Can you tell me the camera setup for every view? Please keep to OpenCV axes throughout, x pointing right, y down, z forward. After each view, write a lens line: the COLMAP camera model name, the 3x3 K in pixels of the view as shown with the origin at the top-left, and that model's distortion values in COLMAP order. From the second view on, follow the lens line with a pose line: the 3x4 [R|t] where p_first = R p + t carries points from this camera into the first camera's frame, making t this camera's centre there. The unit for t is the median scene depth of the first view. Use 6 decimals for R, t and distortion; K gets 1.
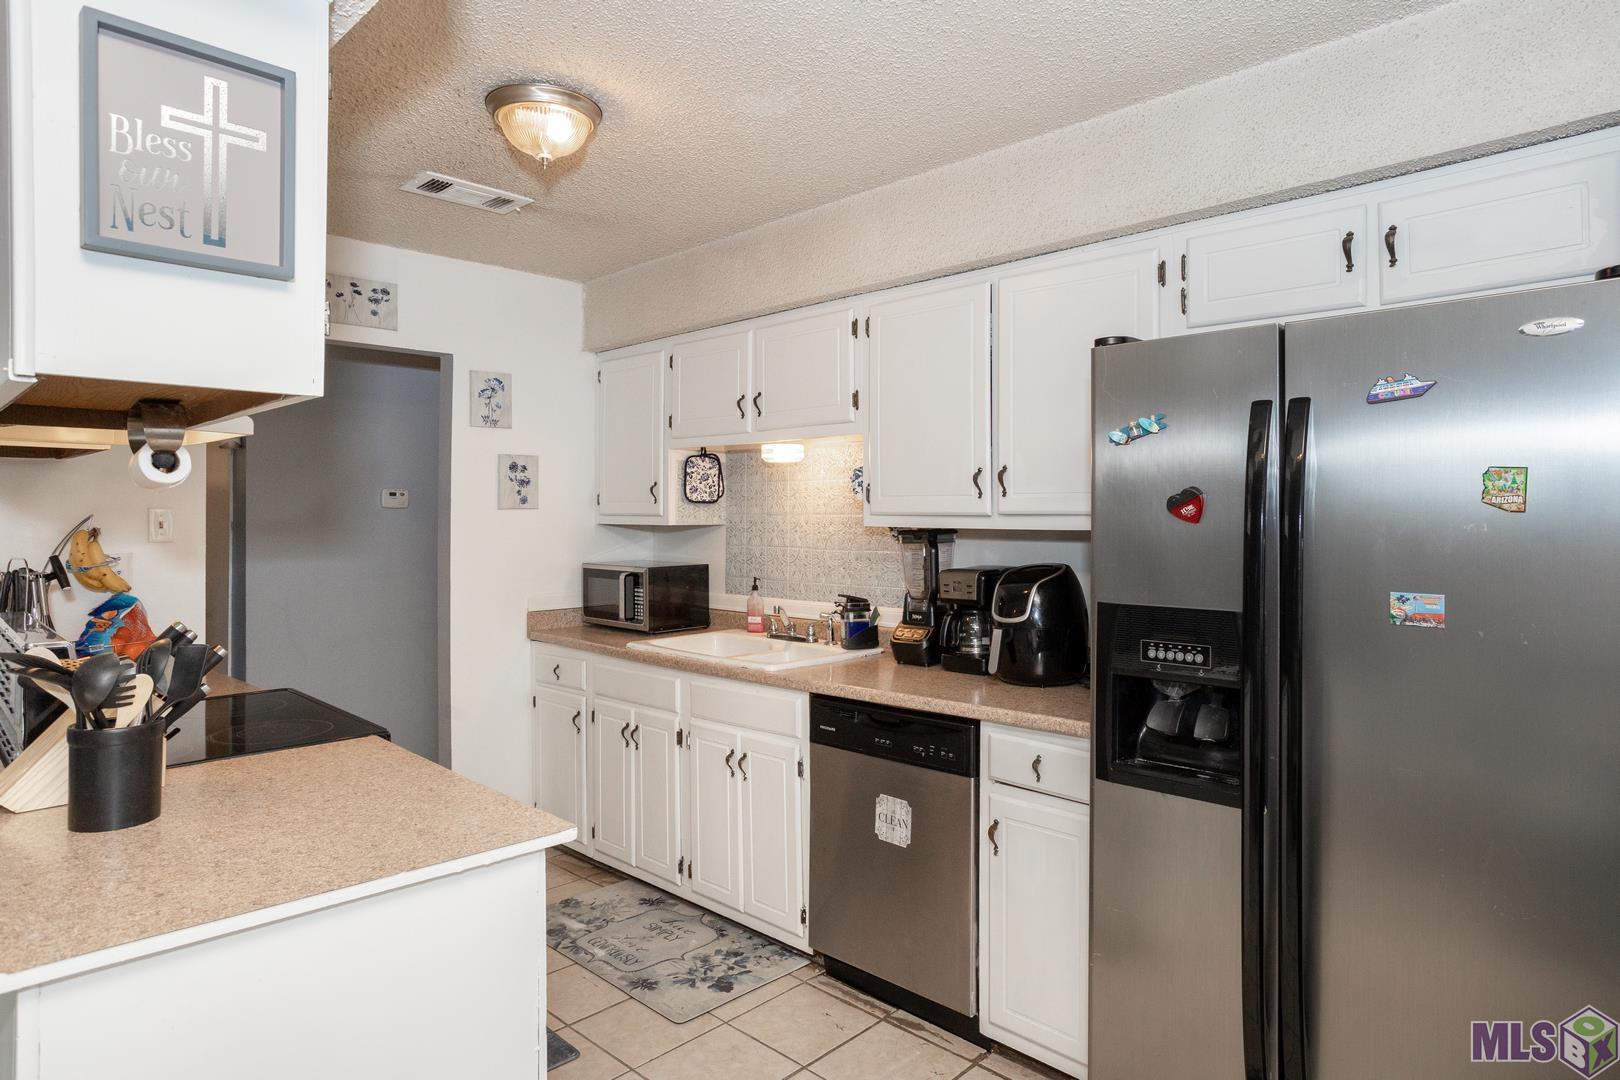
lens RADIAL K [[964.4, 0, 810.3], [0, 964.4, 529.7], [0, 0, 1]] dist [0.009146, 0.000525]
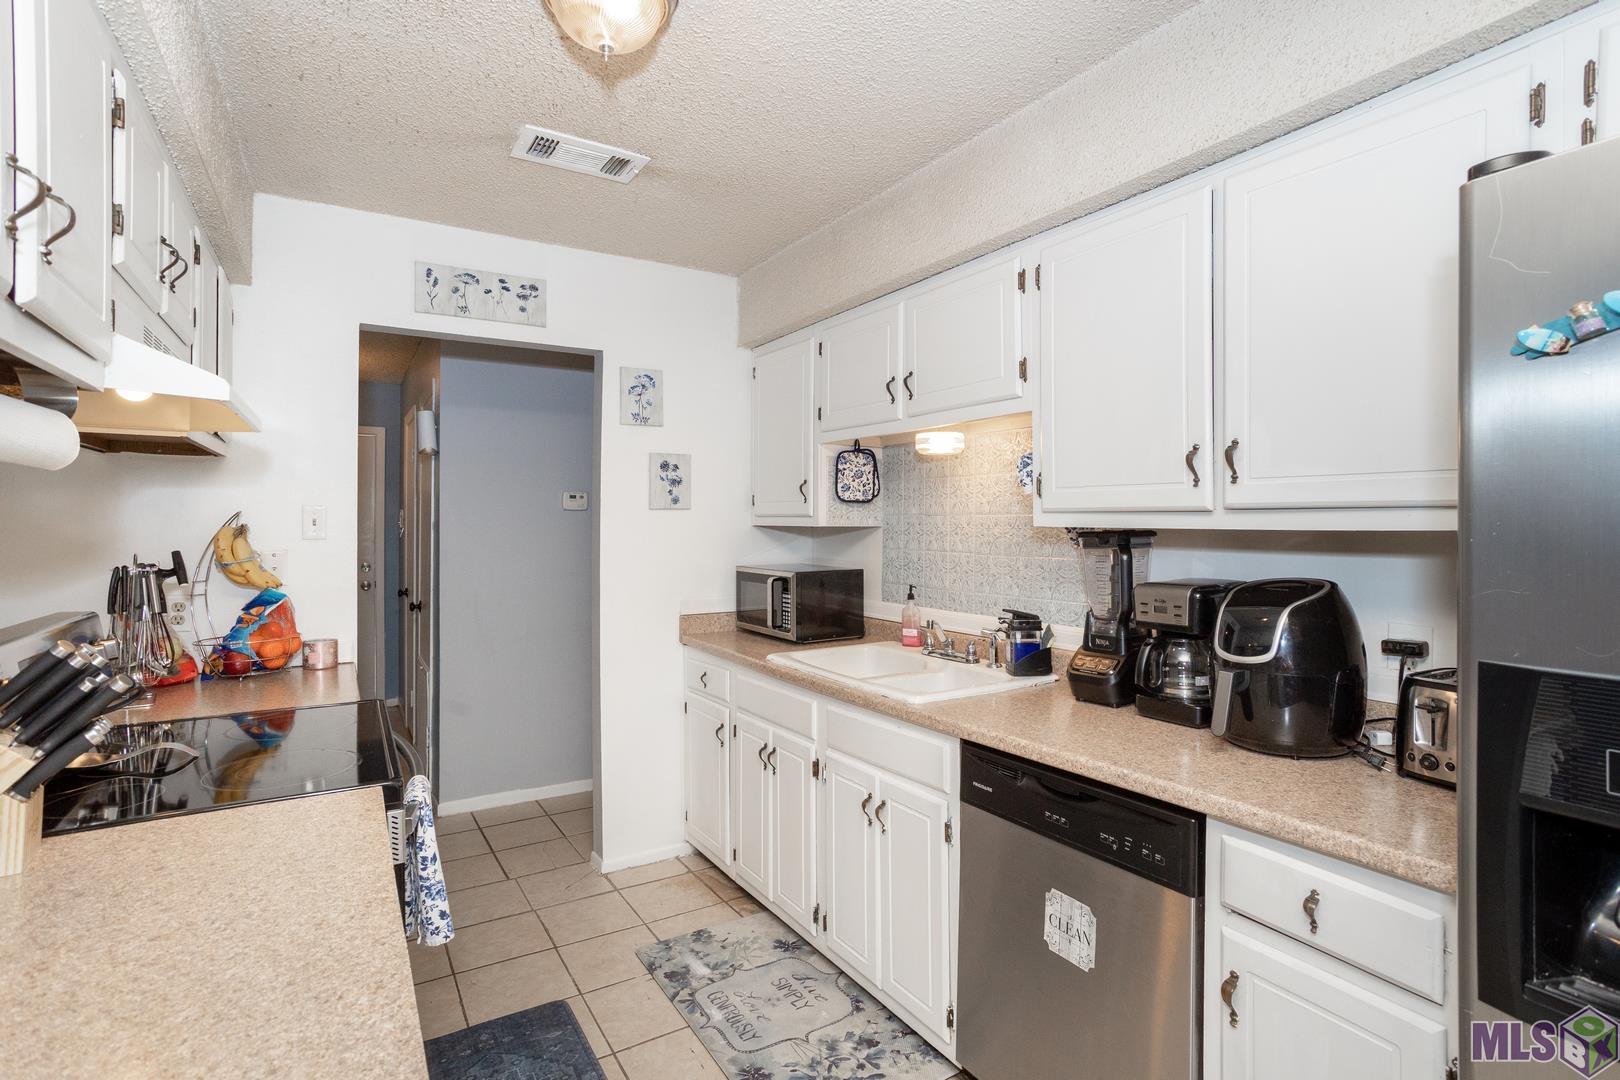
lens RADIAL K [[789.2, 0, 834.5], [0, 789.2, 525.4], [0, 0, 1]] dist [-0.032993, 0.002962]
pose [[0.980054, 0.003815, -0.198693, 0.023594], [-0.006577, 0.999891, -0.013241, 0.005375], [0.198621, 0.014284, 0.979972, 0.326652]]
